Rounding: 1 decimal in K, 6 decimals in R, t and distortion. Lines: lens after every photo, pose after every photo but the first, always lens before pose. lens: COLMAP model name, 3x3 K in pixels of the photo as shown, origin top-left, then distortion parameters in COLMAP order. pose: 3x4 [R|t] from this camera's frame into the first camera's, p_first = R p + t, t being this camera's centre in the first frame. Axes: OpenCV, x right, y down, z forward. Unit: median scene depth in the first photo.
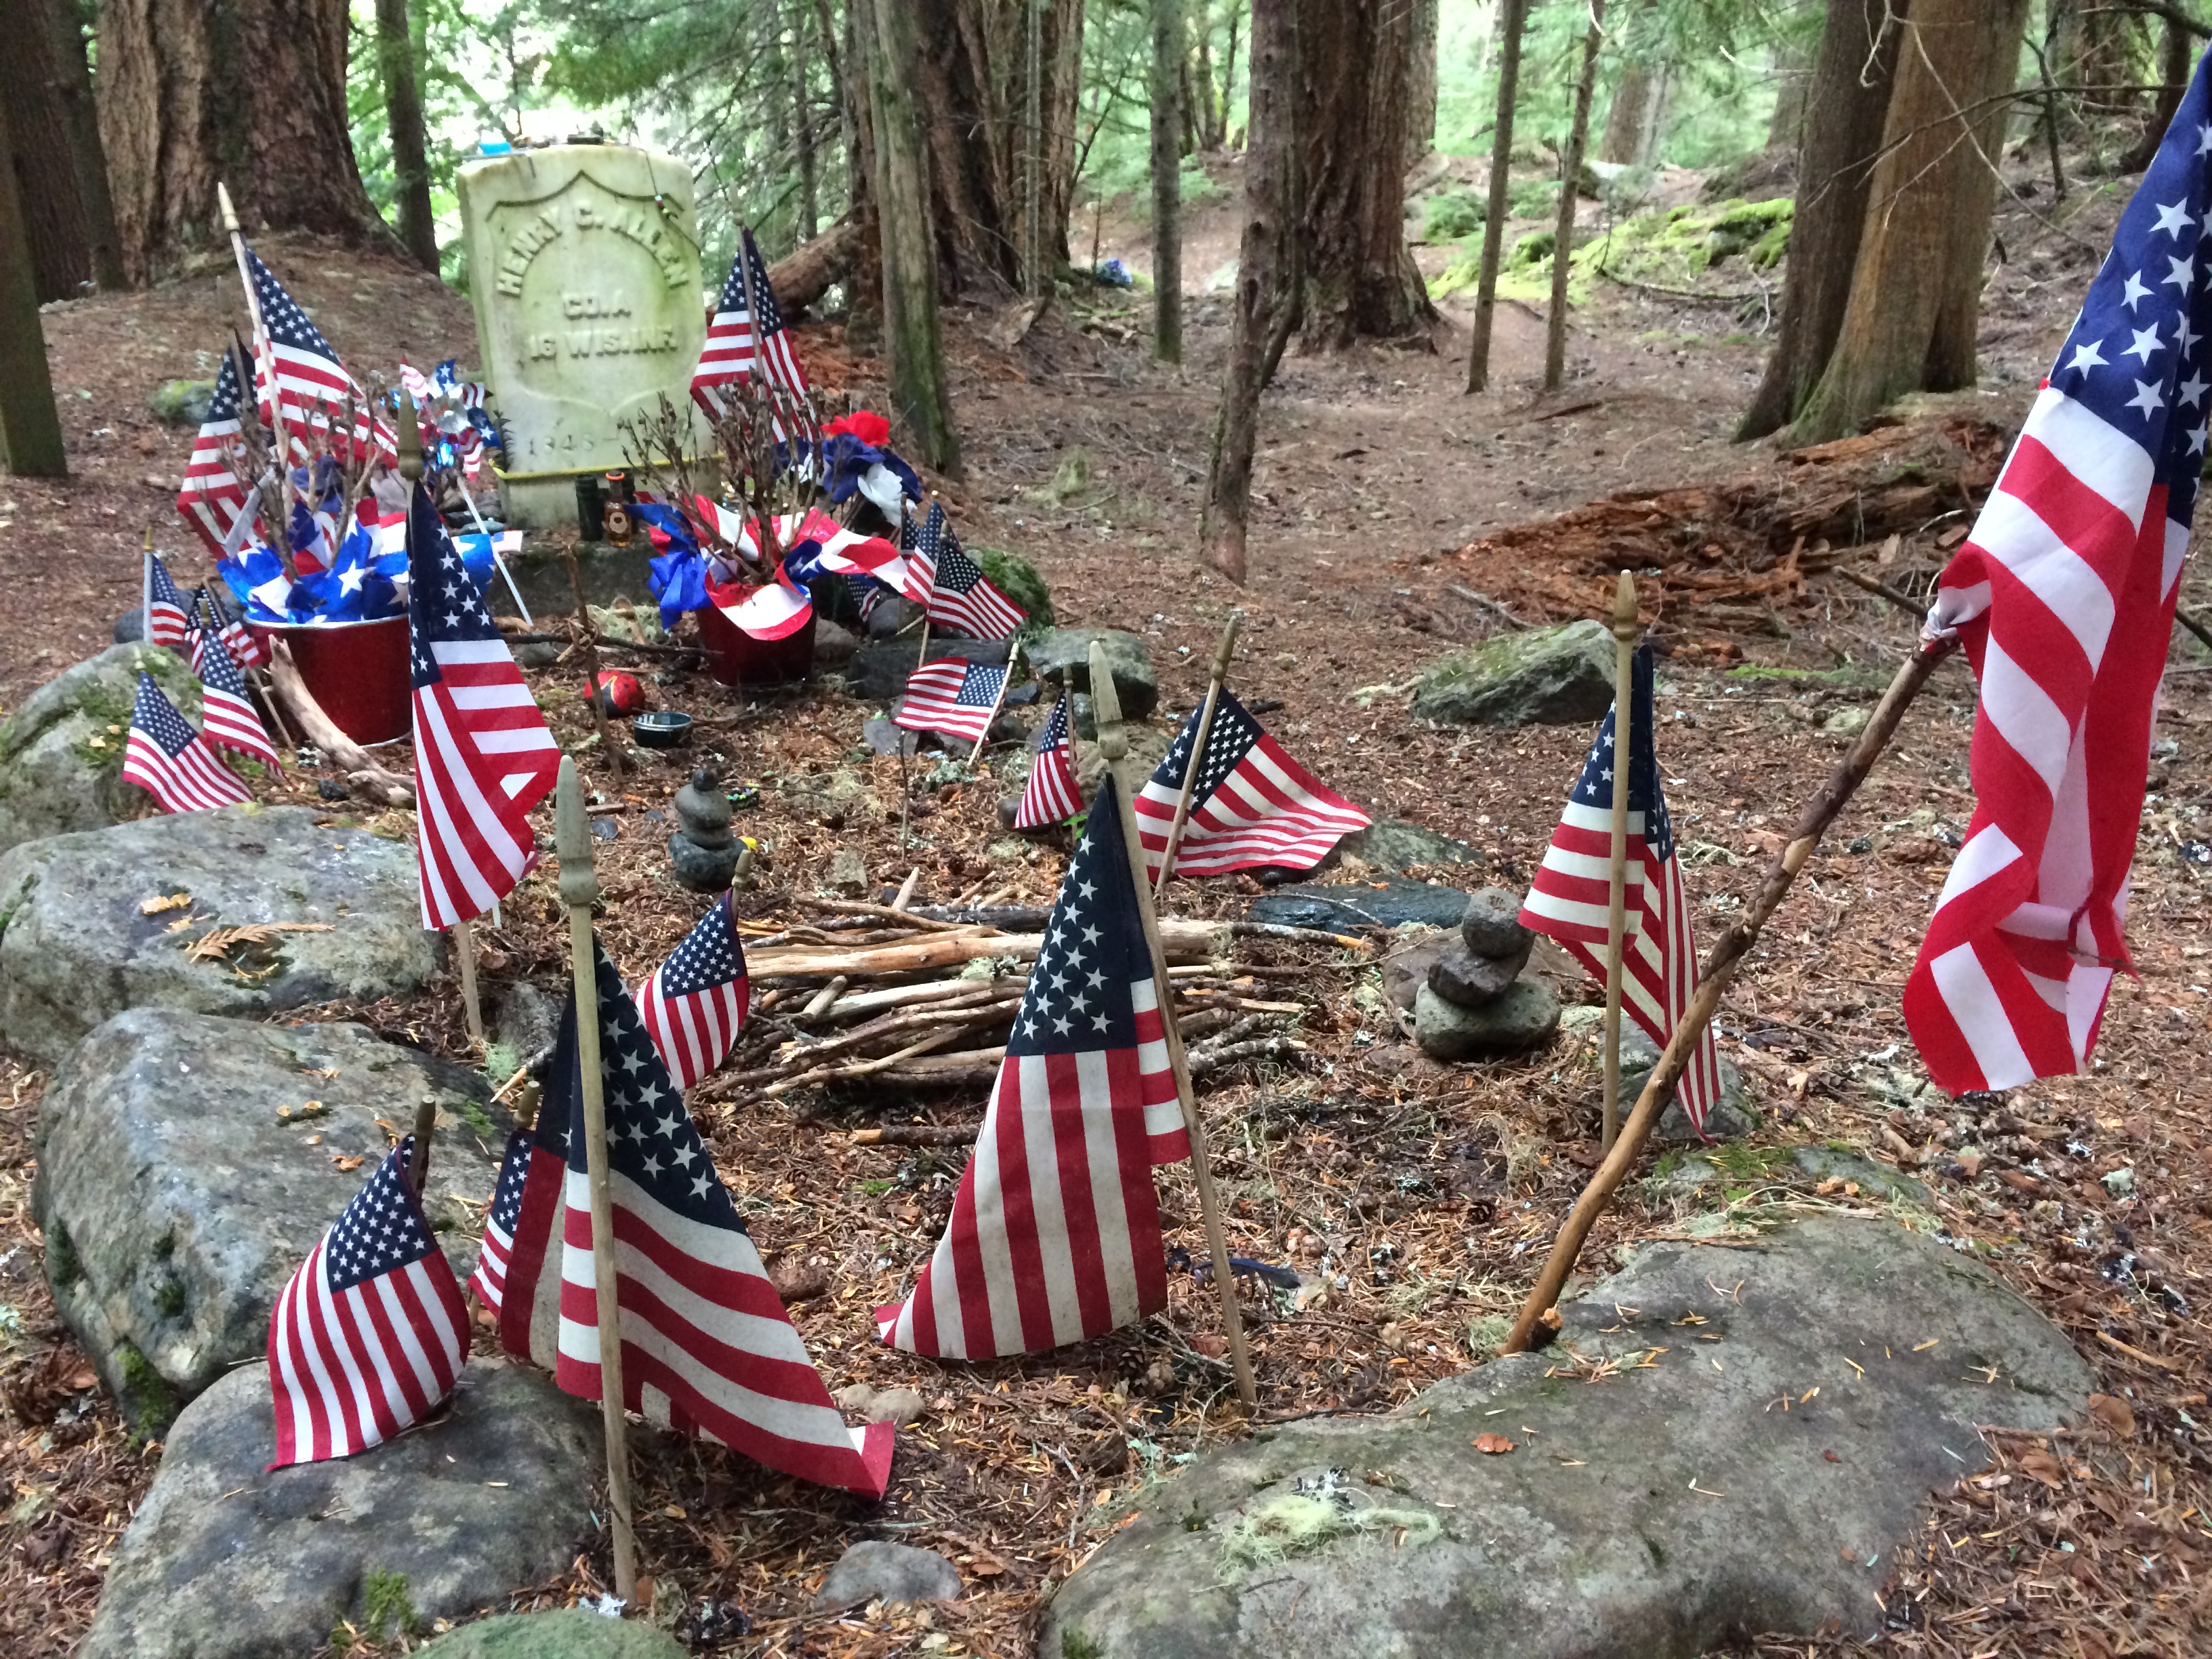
lens RADIAL K [[1927.9, 0, 1106.0], [0, 1927.9, 829.5], [0, 0, 1]] dist [0.053838, -0.010969]
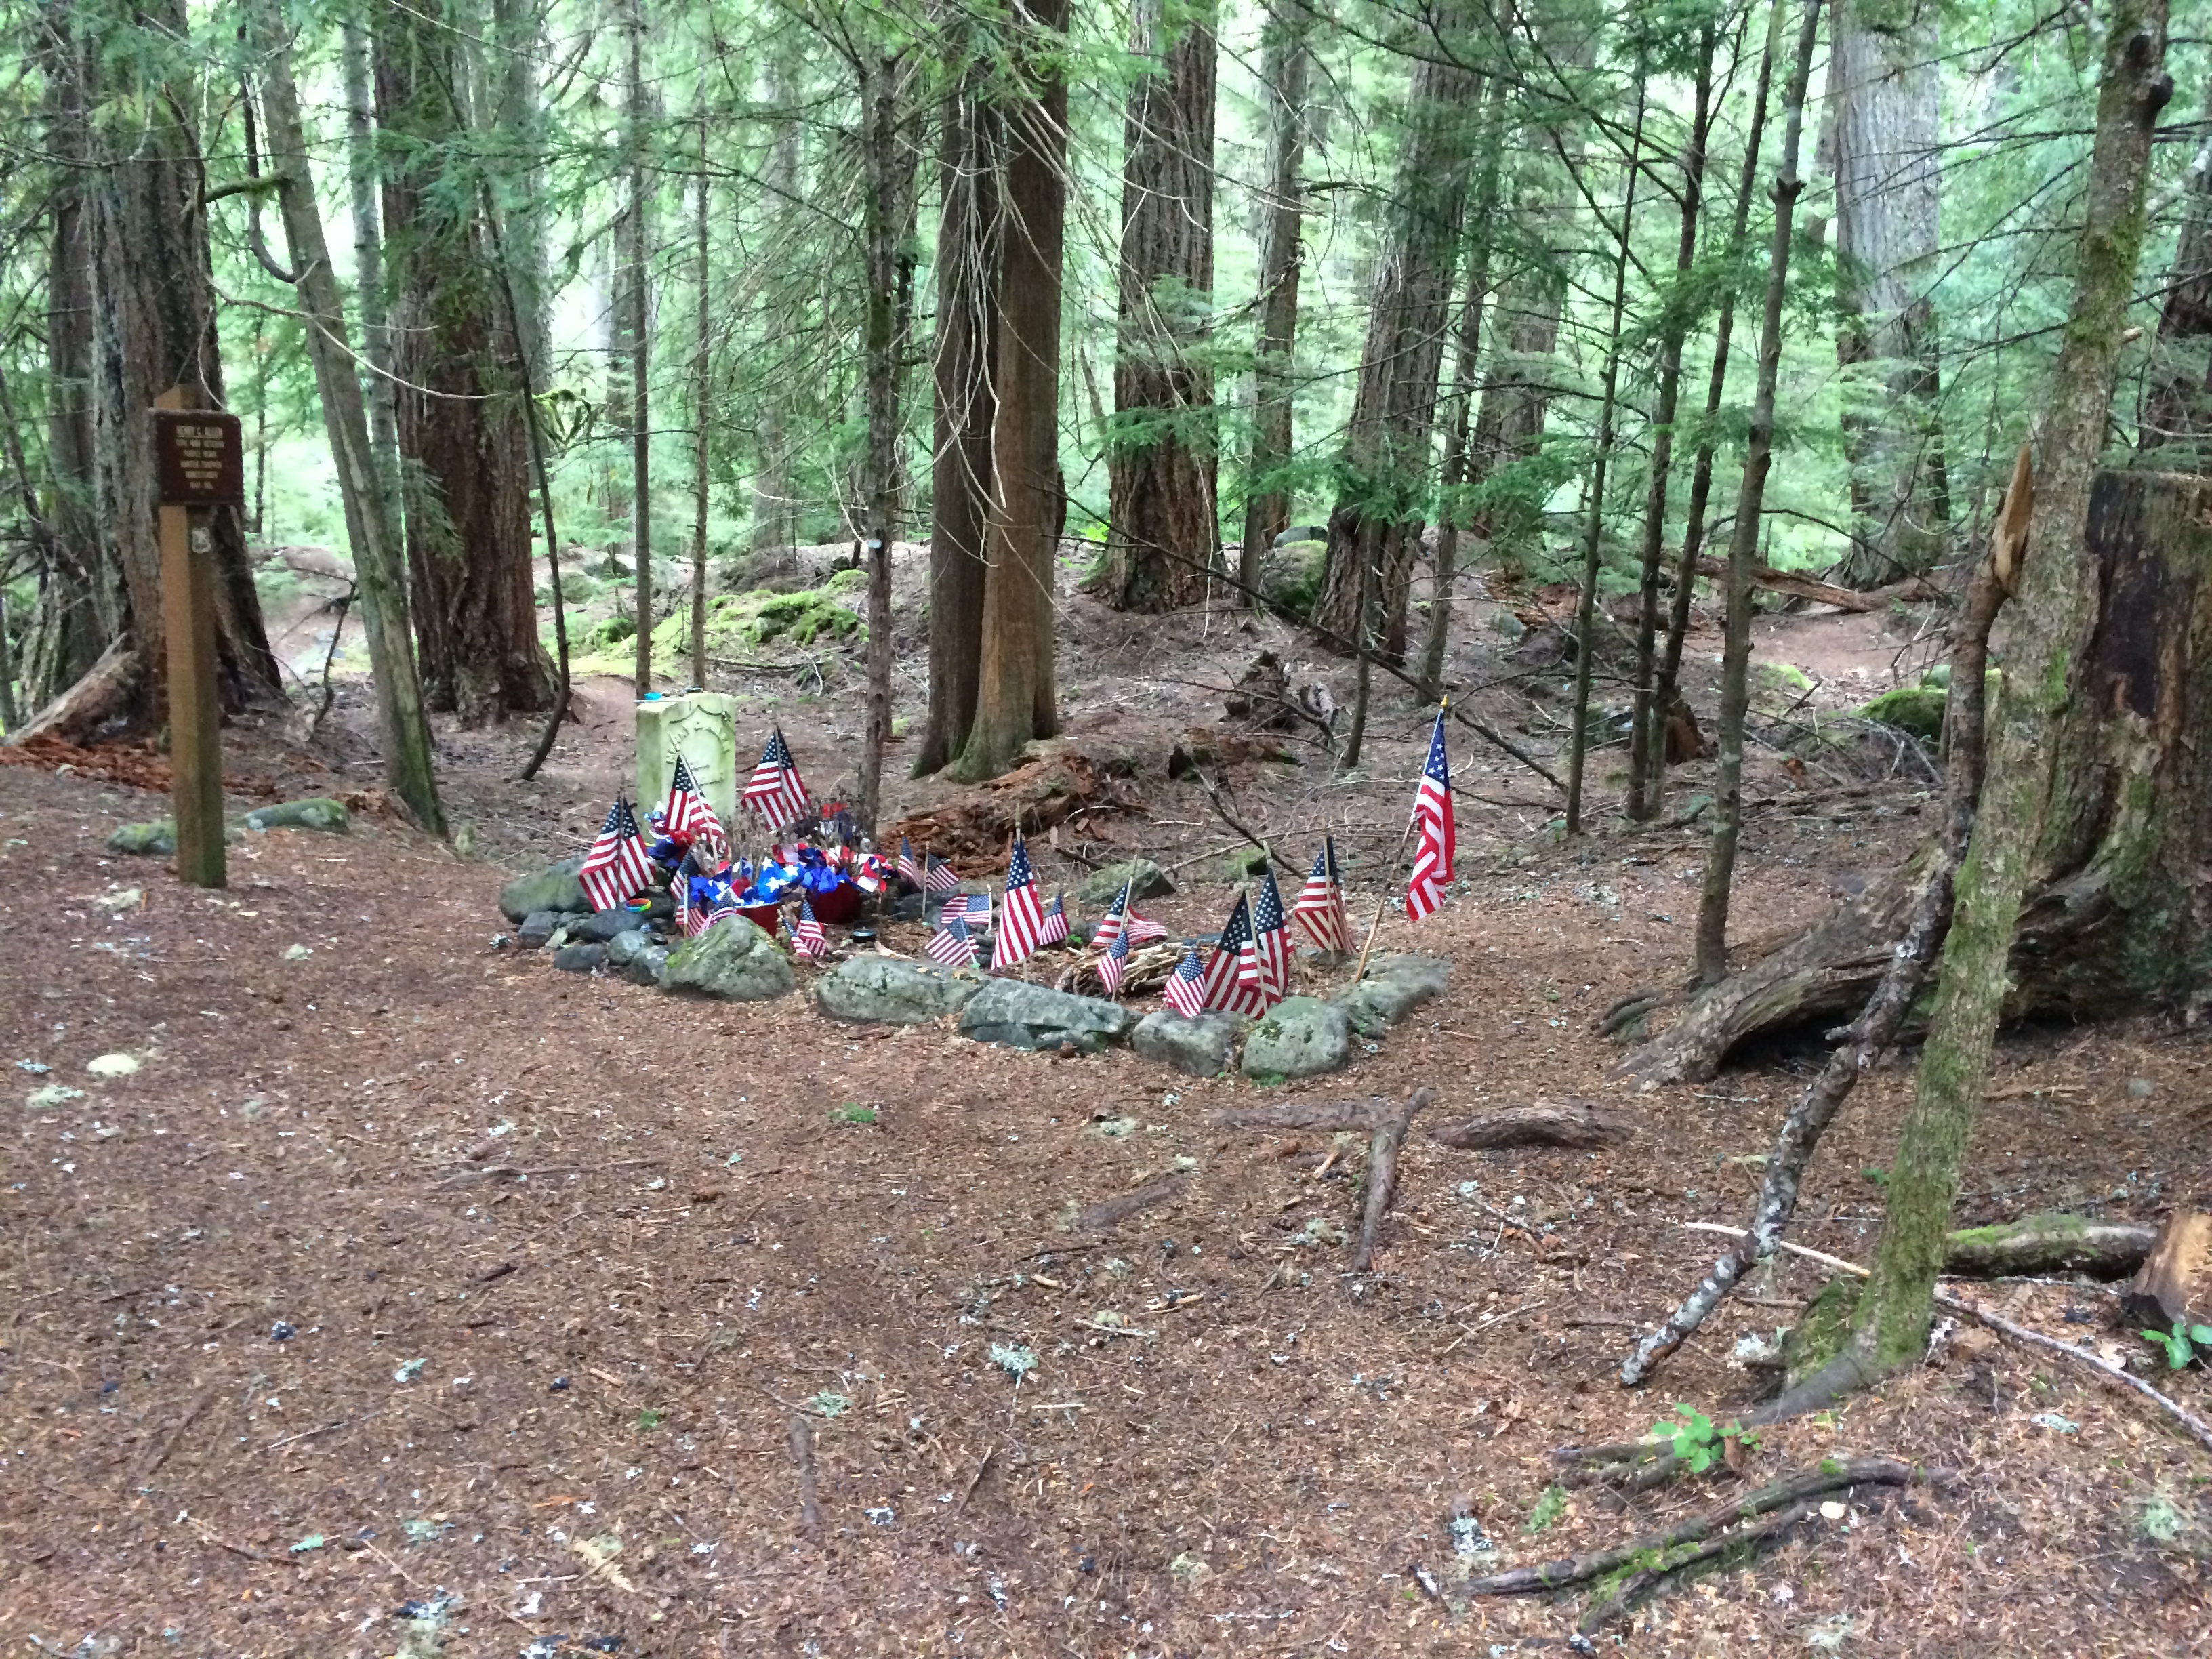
lens RADIAL K [[1927.9, 0, 1106.0], [0, 1927.9, 829.5], [0, 0, 1]] dist [0.053838, -0.010969]
pose [[0.851950, -0.091928, 0.515491, -0.378429], [0.177456, 0.976899, -0.119069, 0.050295], [-0.492637, 0.192918, 0.848582, -0.384646]]
